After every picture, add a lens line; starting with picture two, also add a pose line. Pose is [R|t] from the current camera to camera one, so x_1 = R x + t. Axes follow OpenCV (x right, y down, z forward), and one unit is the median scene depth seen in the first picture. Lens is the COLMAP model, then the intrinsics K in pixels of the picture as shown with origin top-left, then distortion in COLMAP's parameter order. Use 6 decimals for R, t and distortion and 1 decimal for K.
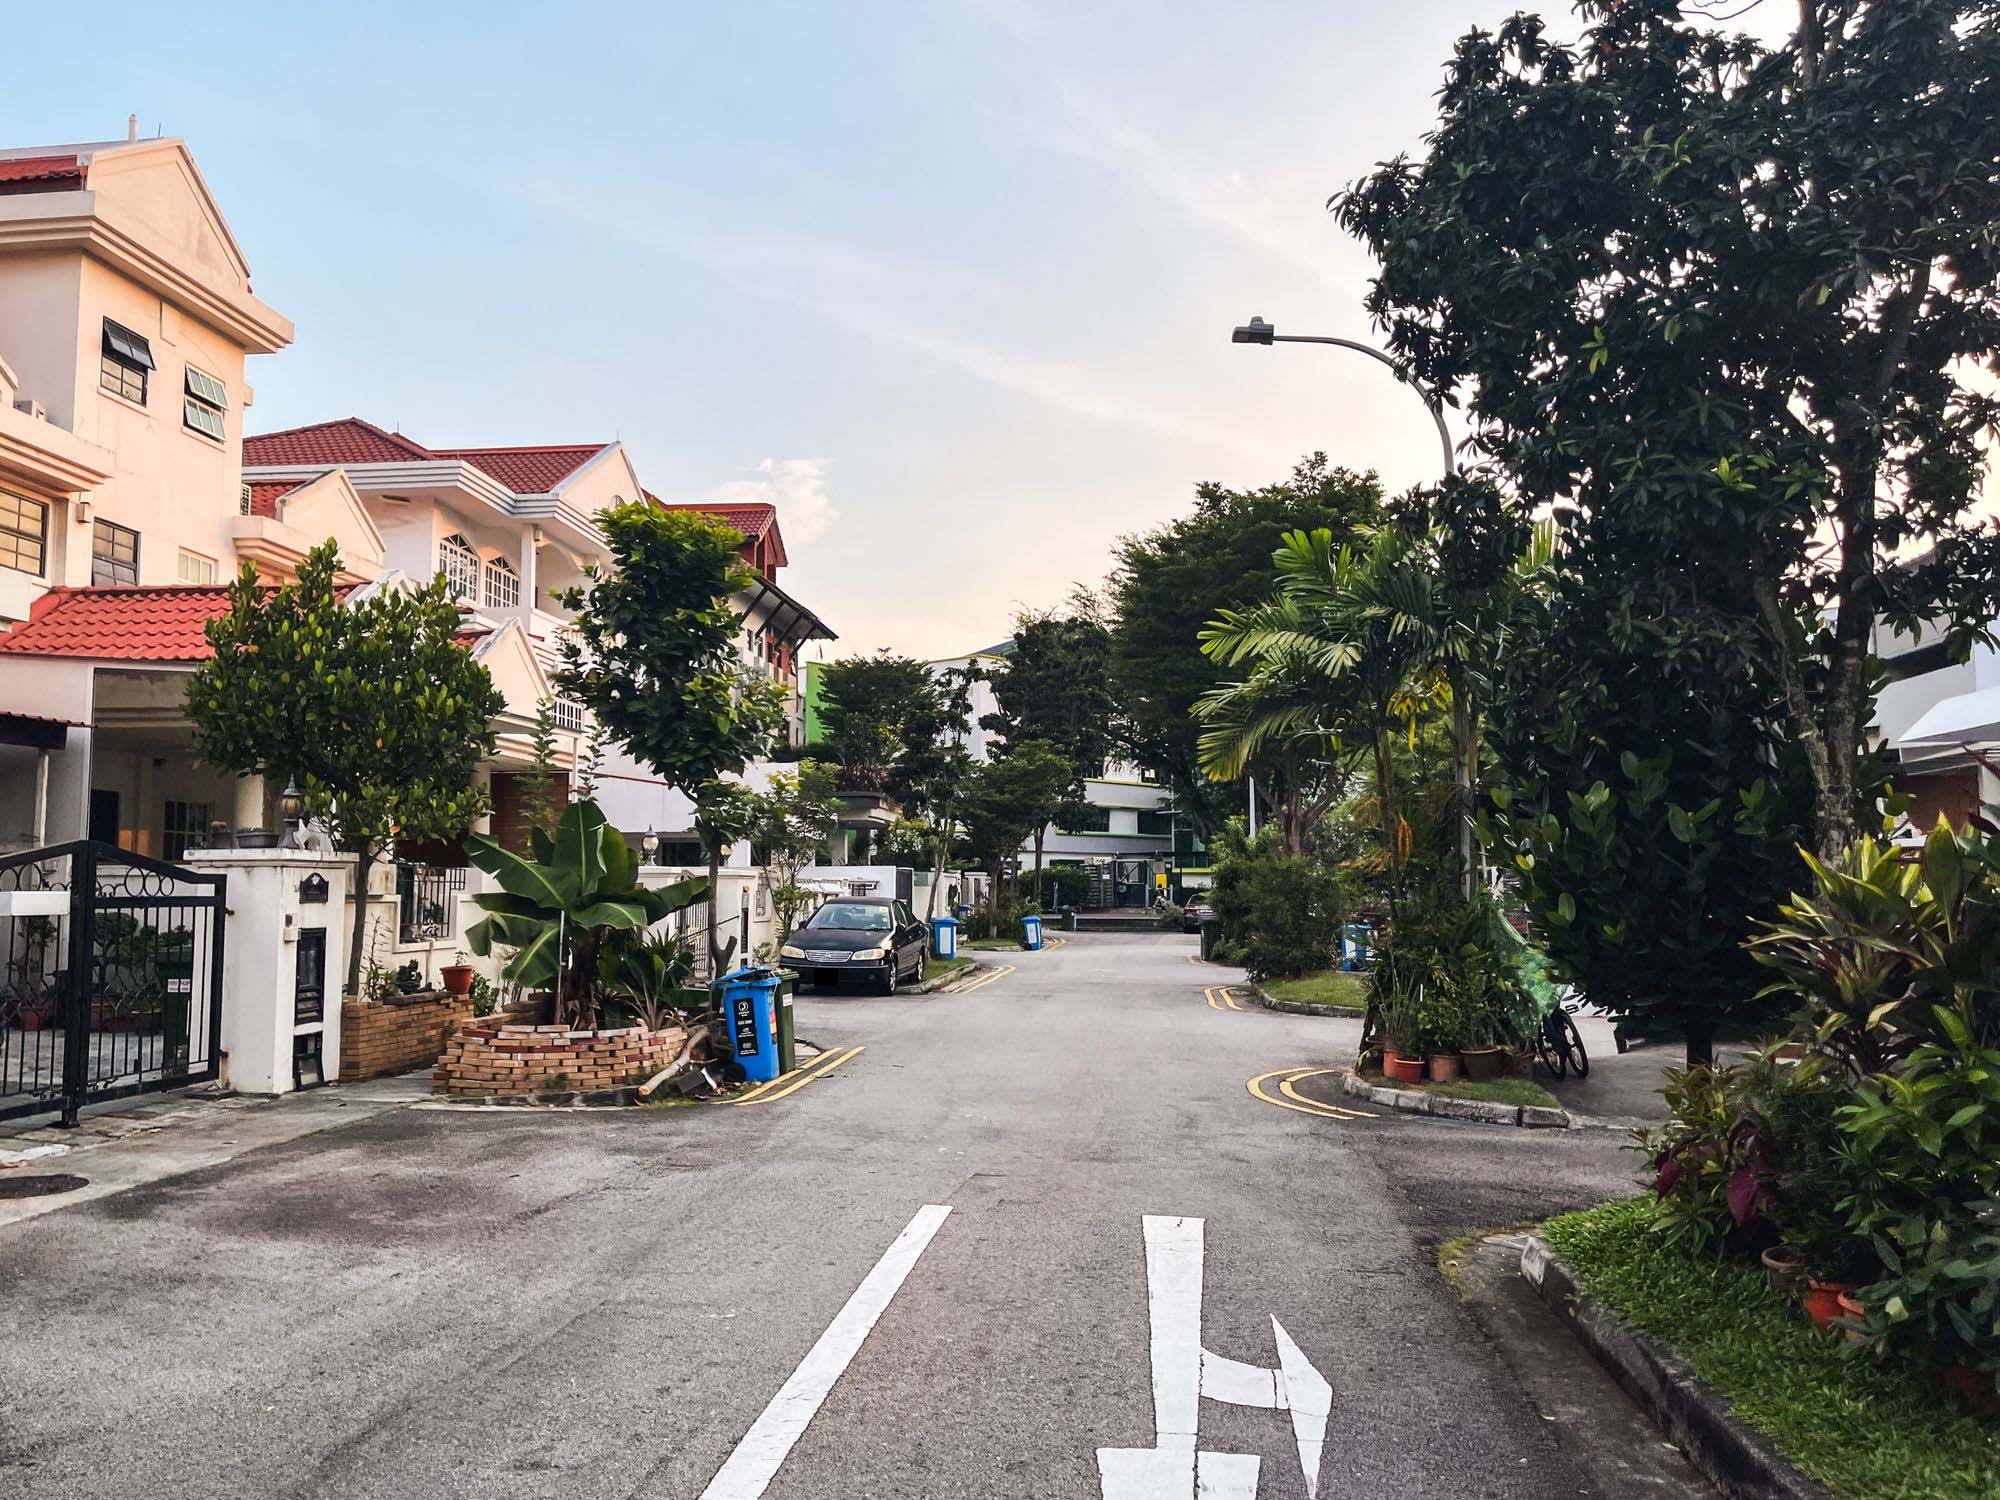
lens RADIAL K [[1467.6, 0, 982.9], [0, 1467.6, 744.1], [0, 0, 1]] dist [-0.005384, -0.007967]
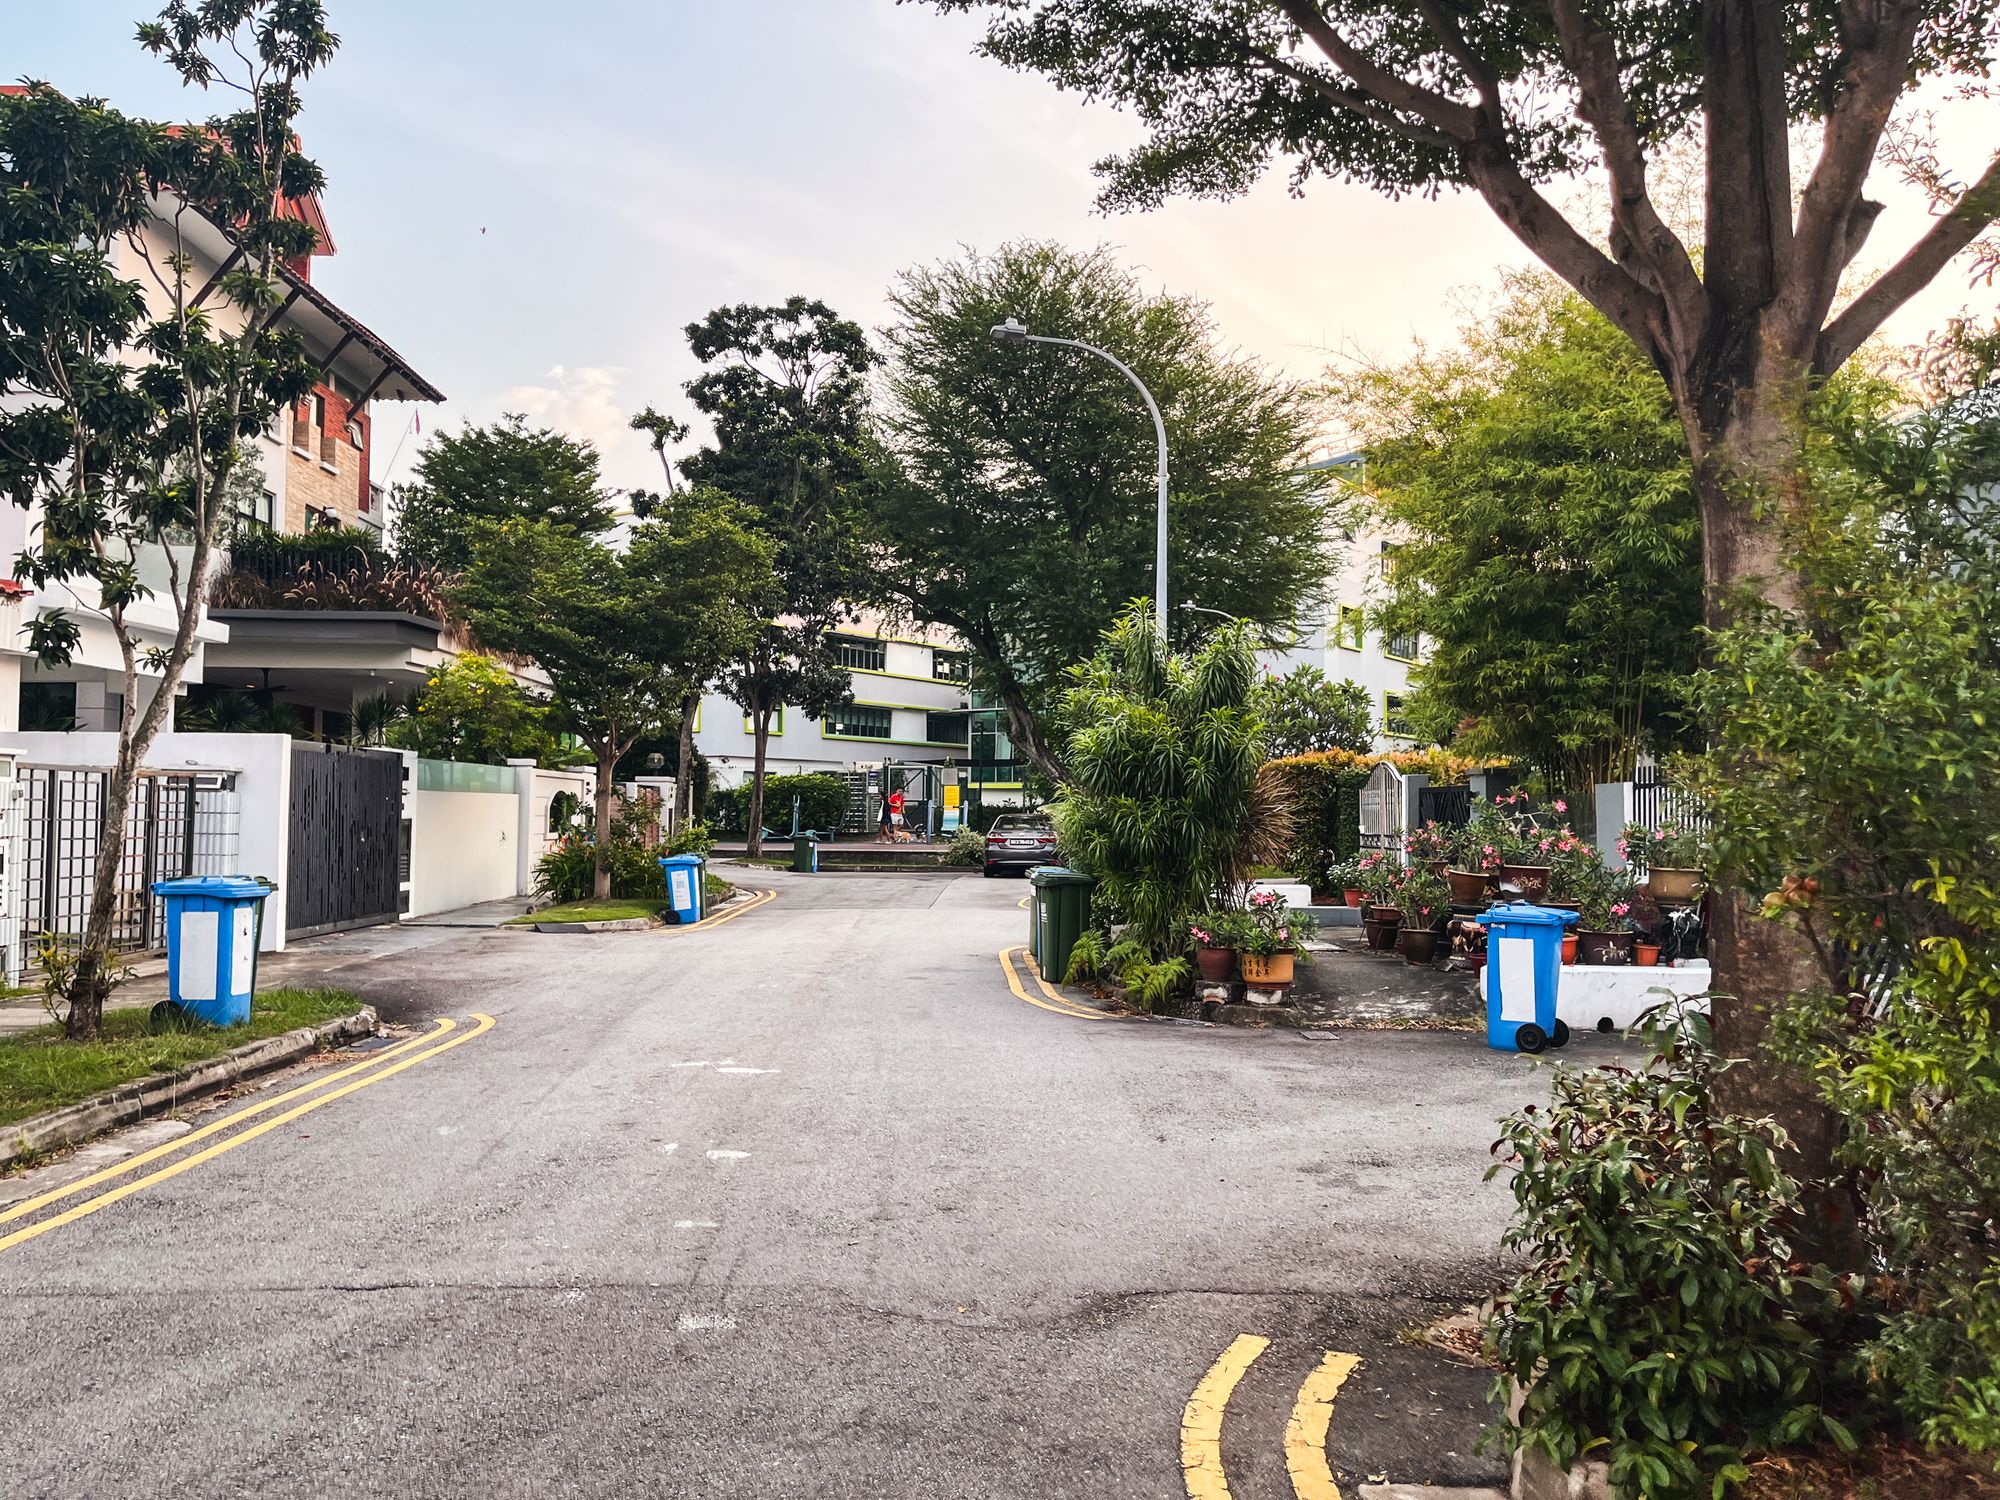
lens RADIAL K [[1467.6, 0, 1004.4], [0, 1467.6, 742.7], [0, 0, 1]] dist [-0.005384, -0.007967]
pose [[0.988288, 0.017051, 0.151646, 0.043995], [-0.024742, 0.998494, 0.048974, 0.036412], [-0.150583, -0.052152, 0.987221, 0.342447]]
